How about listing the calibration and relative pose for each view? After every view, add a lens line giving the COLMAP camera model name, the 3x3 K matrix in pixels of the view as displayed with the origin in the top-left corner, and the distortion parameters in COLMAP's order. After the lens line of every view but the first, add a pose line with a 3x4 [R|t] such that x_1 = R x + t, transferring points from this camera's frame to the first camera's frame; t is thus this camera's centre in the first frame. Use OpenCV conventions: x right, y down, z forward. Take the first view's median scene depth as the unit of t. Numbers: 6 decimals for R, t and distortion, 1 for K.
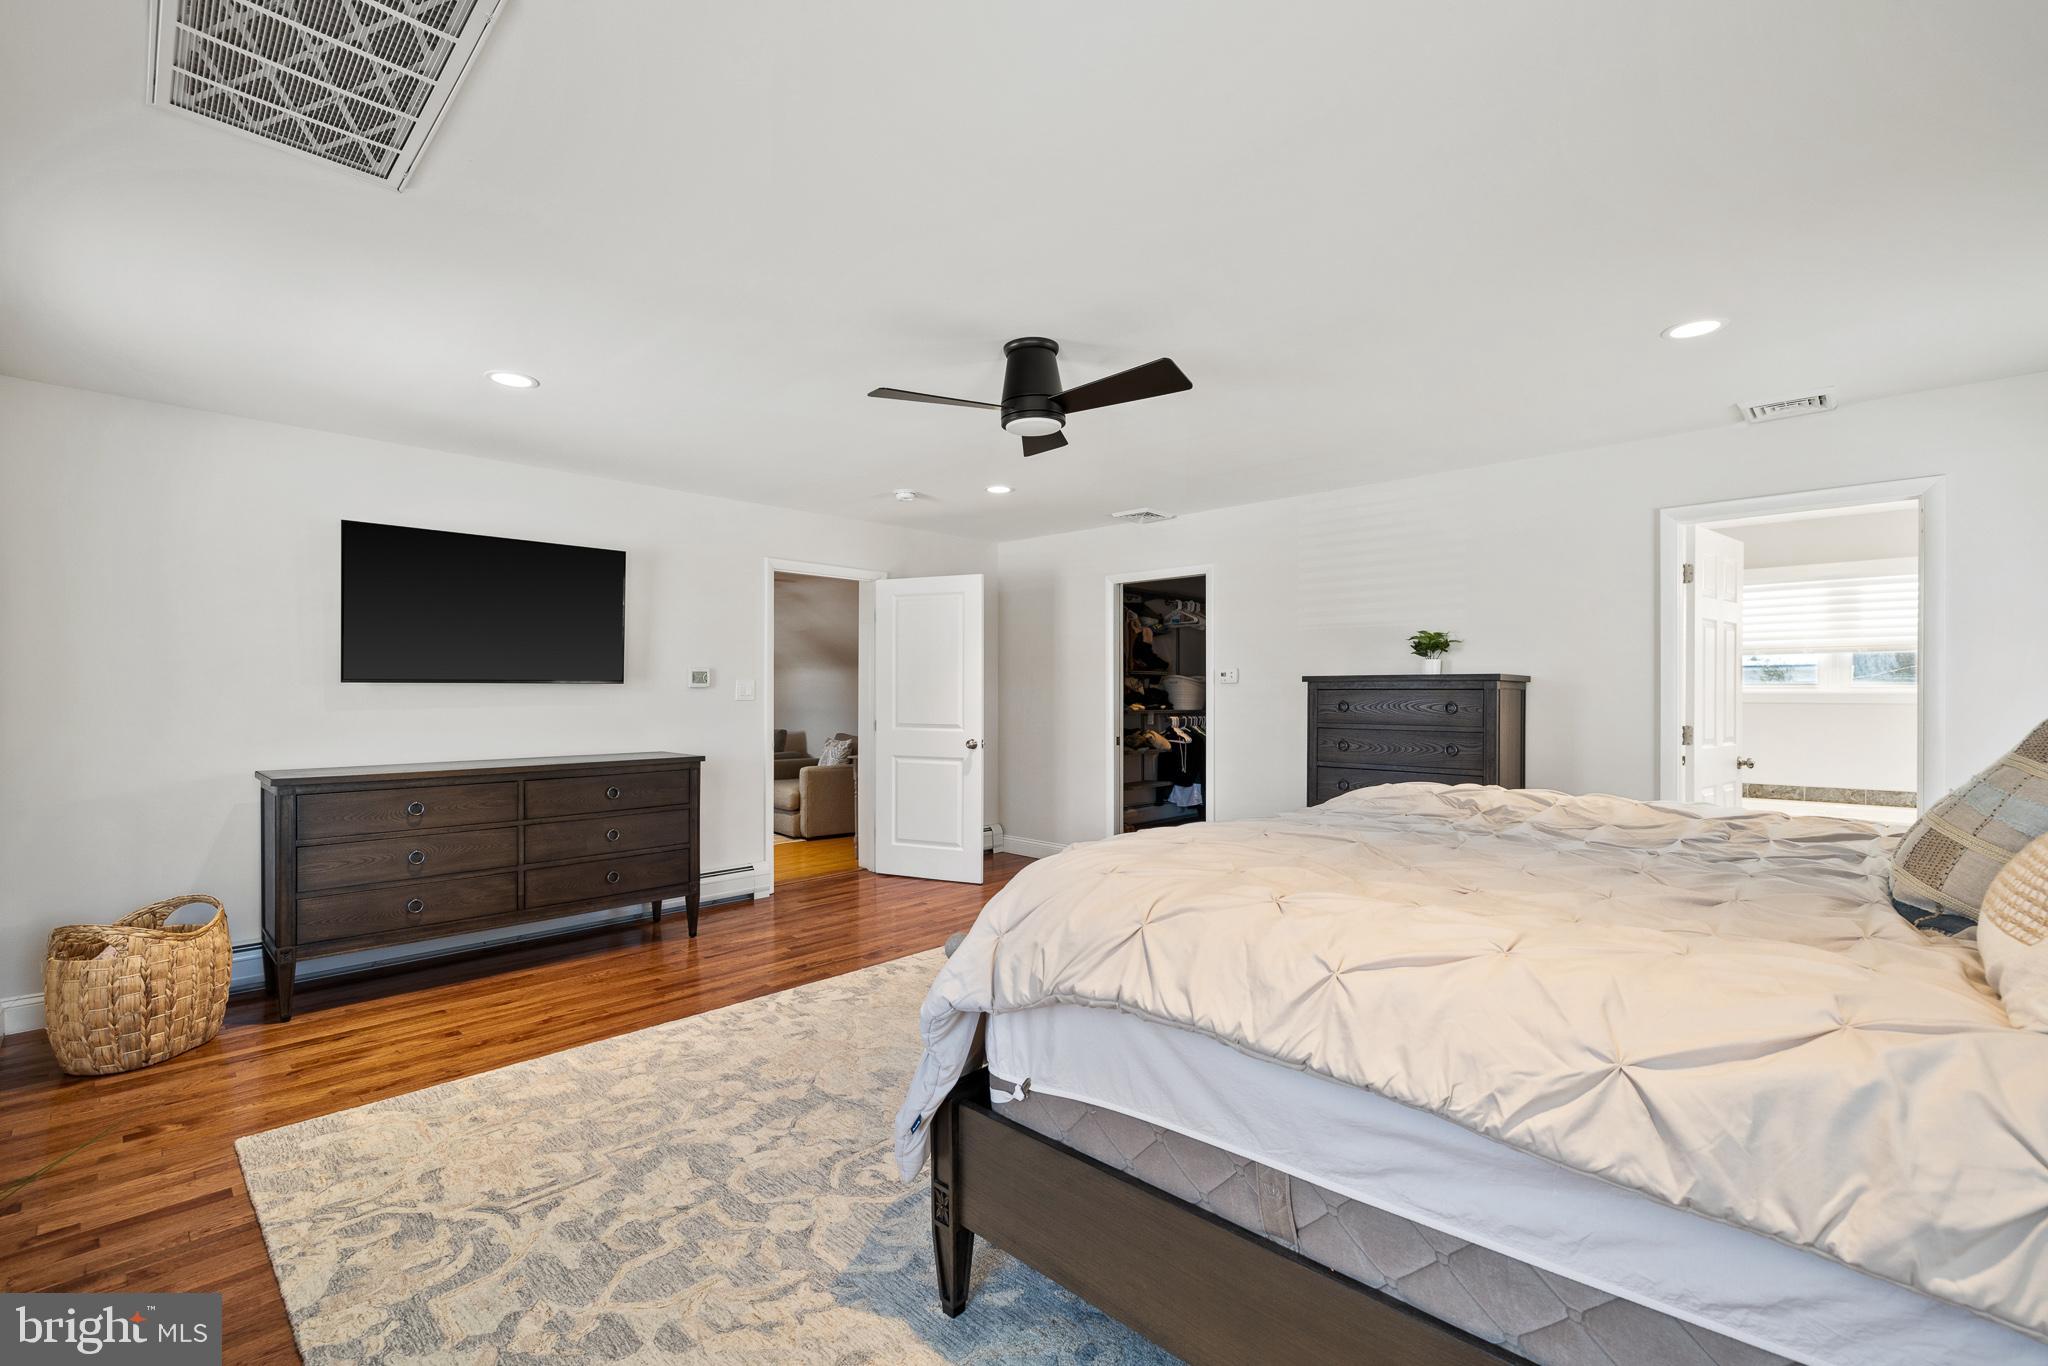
lens RADIAL K [[879.8, 0, 1021.4], [0, 879.8, 686.9], [0, 0, 1]] dist [-0.000488, -0.000192]
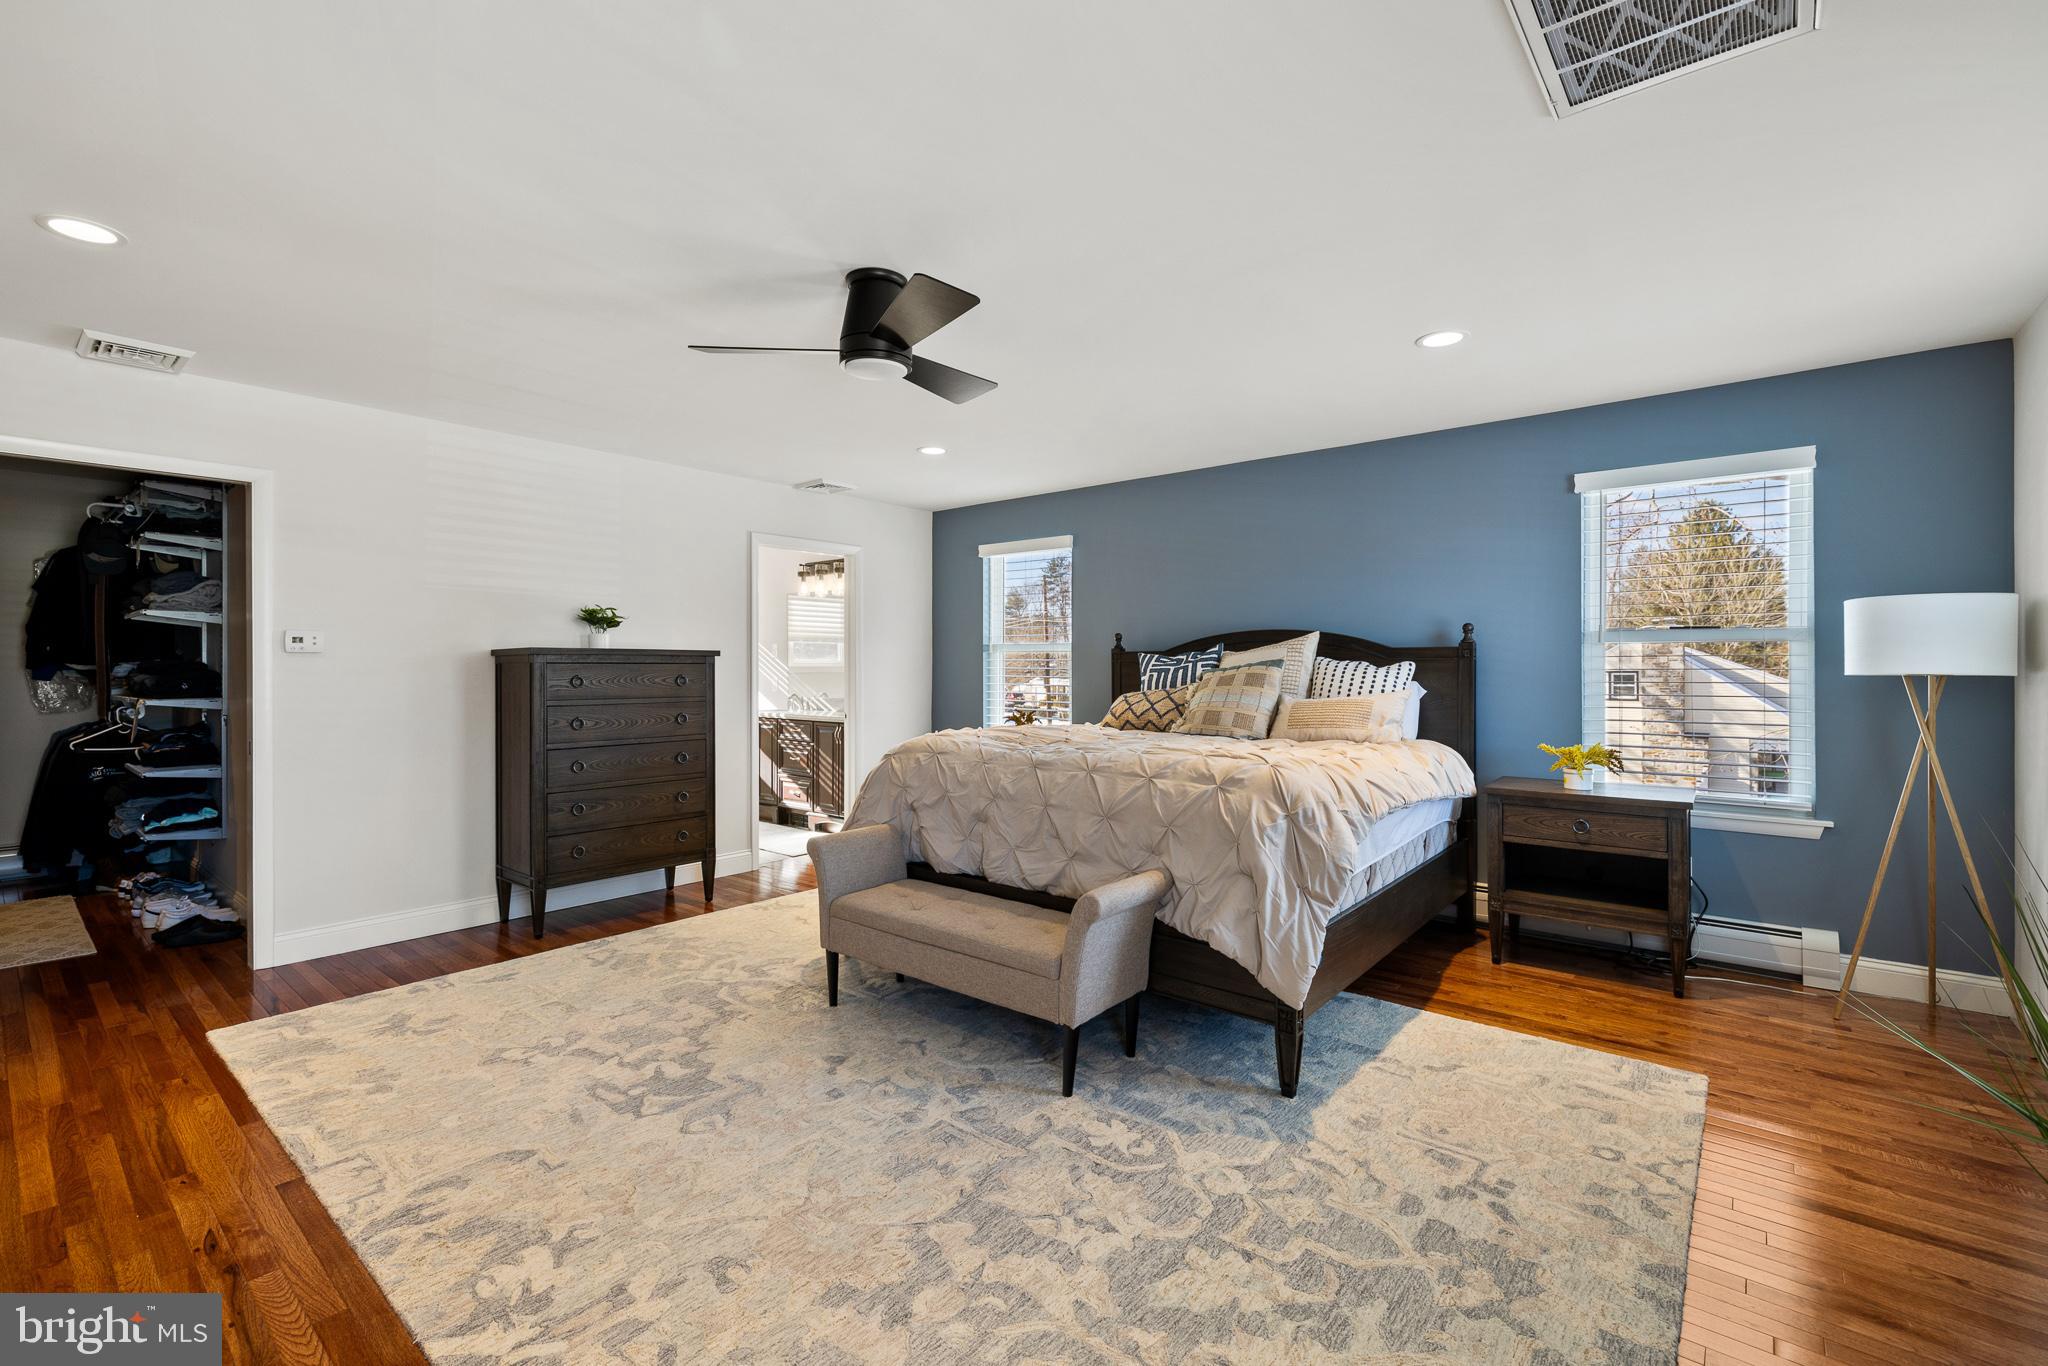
lens RADIAL K [[879.8, 0, 1021.4], [0, 879.8, 686.9], [0, 0, 1]] dist [-0.000488, -0.000192]
pose [[-0.068589, -0.017938, 0.997484, -1.087102], [-0.007378, 0.999820, 0.017473, 0.016446], [-0.997618, -0.006161, -0.068709, 1.140850]]
